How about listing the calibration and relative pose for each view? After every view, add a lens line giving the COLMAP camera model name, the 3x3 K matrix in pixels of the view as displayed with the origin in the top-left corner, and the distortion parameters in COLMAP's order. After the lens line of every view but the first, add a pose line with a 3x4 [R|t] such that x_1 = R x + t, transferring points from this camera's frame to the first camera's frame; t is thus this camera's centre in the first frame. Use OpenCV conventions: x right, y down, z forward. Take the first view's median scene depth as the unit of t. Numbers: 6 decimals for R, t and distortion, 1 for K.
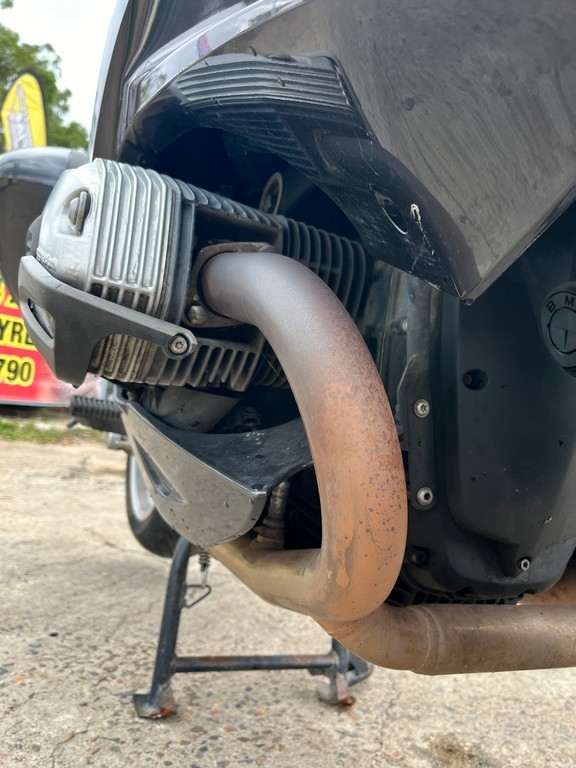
lens RADIAL K [[565.4, 0, 290.5], [0, 565.4, 397.5], [0, 0, 1]] dist [0.070411, -0.107602]
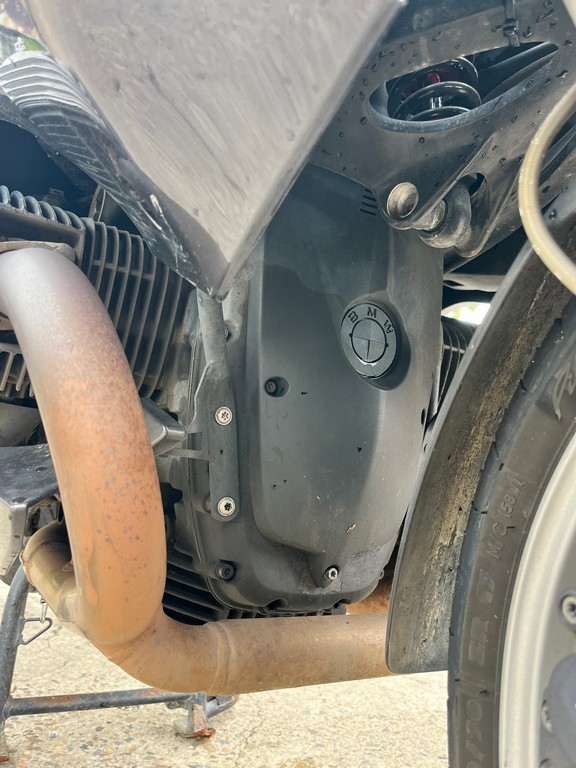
lens RADIAL K [[565.4, 0, 290.5], [0, 565.4, 397.5], [0, 0, 1]] dist [0.070411, -0.107602]
pose [[0.988715, -0.000751, 0.149809, 0.145032], [0.007626, 0.998943, -0.045321, 0.023175], [-0.149617, 0.045952, 0.987676, 0.013958]]
